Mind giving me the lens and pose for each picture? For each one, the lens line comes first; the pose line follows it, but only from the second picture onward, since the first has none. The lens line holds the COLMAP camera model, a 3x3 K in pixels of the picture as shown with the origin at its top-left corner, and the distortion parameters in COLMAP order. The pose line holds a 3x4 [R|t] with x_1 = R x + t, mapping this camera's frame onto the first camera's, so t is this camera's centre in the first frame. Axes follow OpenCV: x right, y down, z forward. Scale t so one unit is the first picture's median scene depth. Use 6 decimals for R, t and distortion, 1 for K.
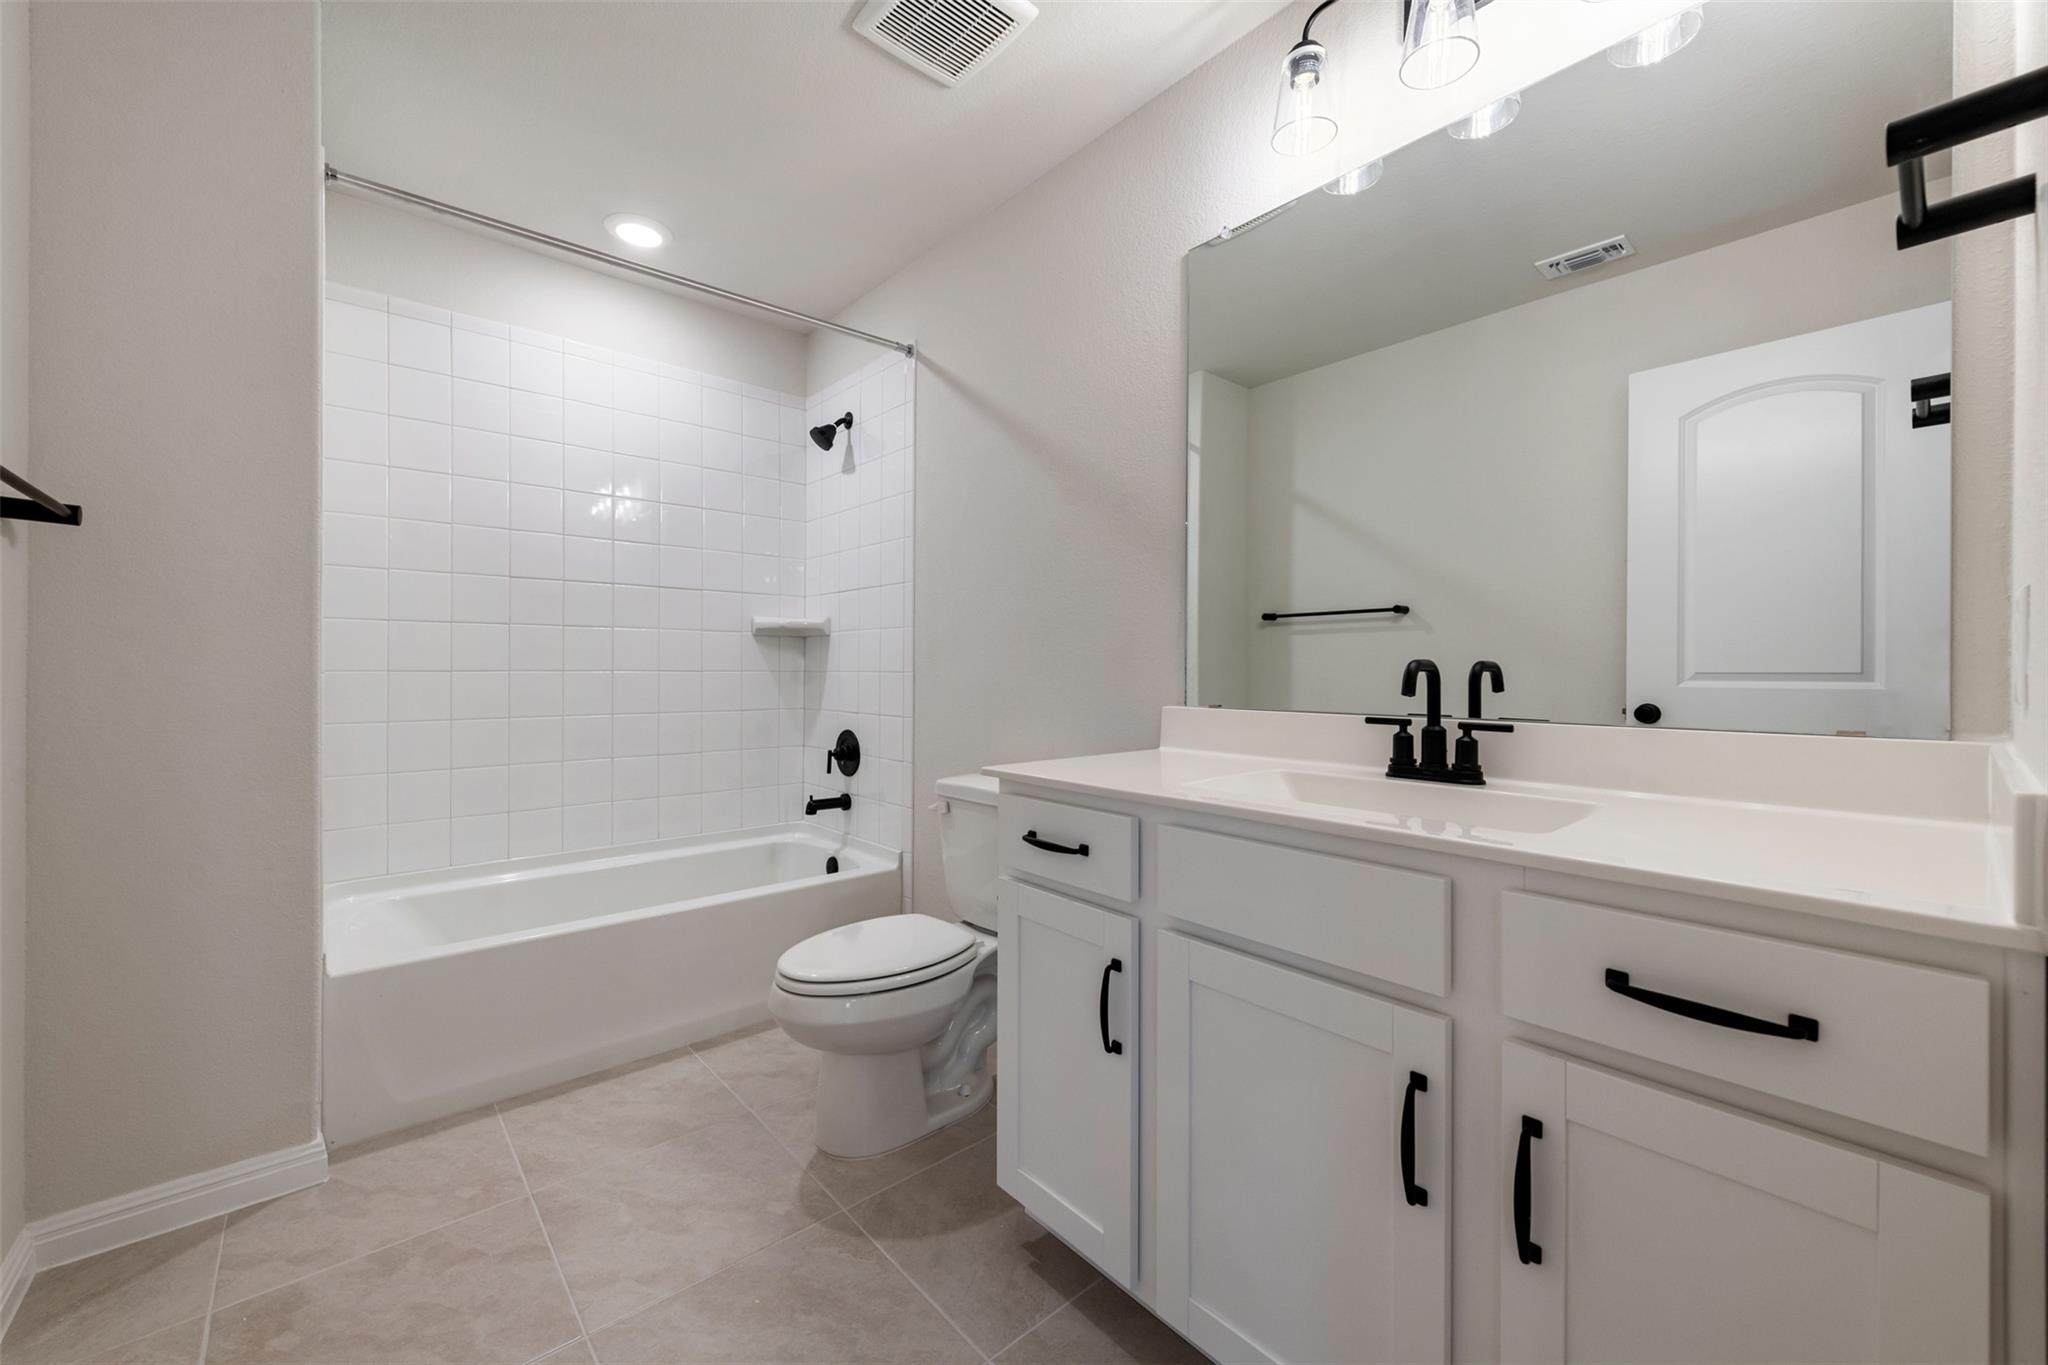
lens RADIAL K [[794.4, 0, 1024.0], [0, 794.4, 682.5], [0, 0, 1]] dist [-0.000277, -0.000233]
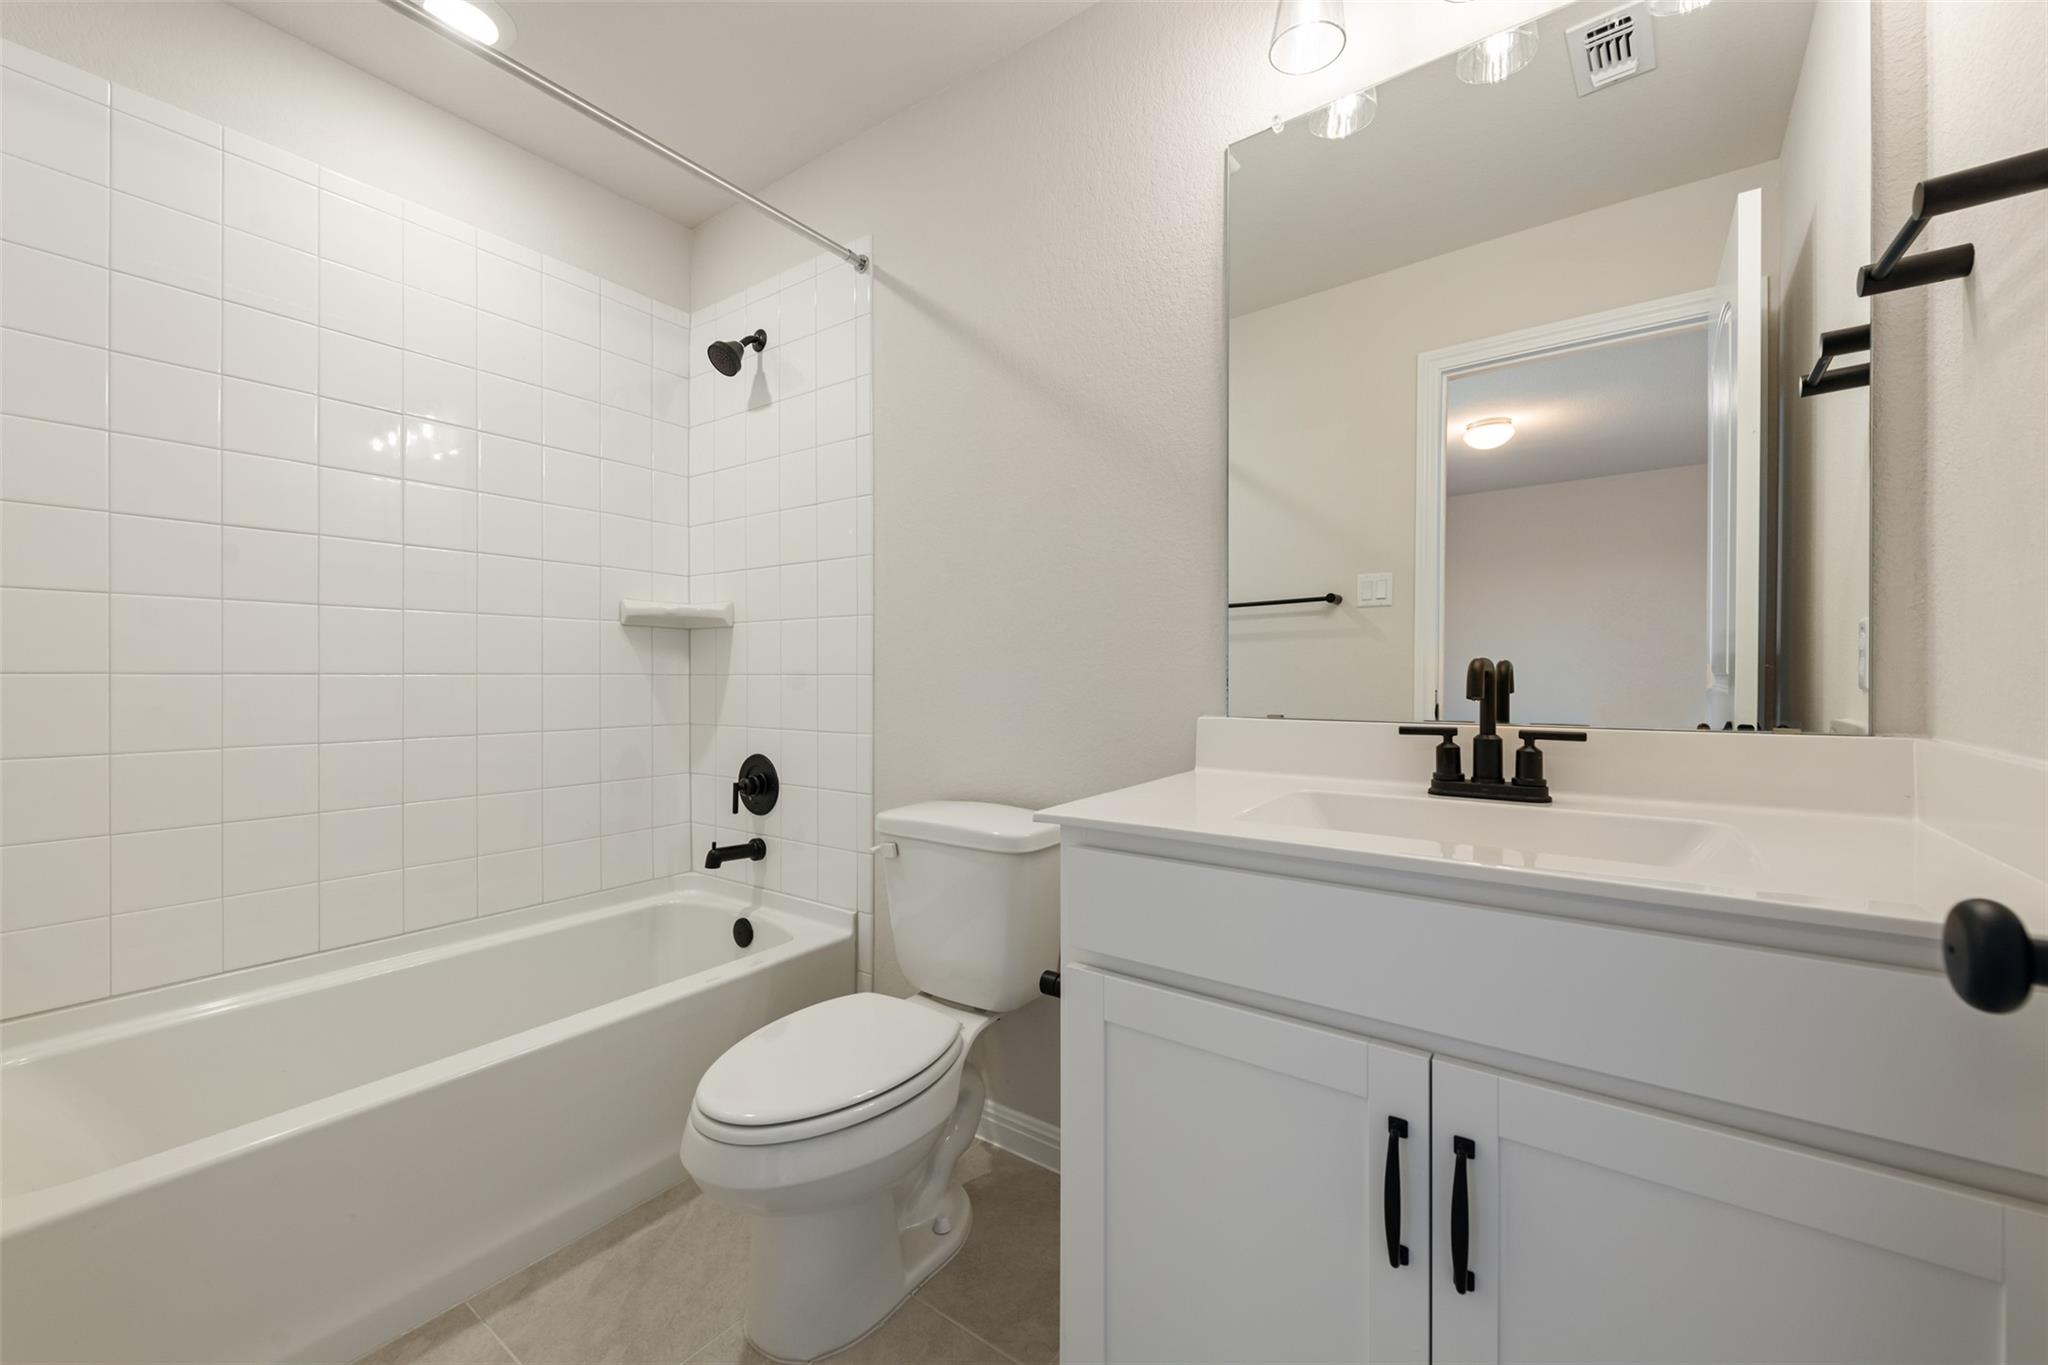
lens RADIAL K [[809.6, 0, 962.5], [0, 809.6, 685.7], [0, 0, 1]] dist [0.010117, -0.005709]
pose [[0.980198, -0.006837, 0.197899, -0.190876], [0.006491, 0.999976, 0.002398, -0.004214], [-0.197911, -0.001066, 0.980219, 0.215968]]
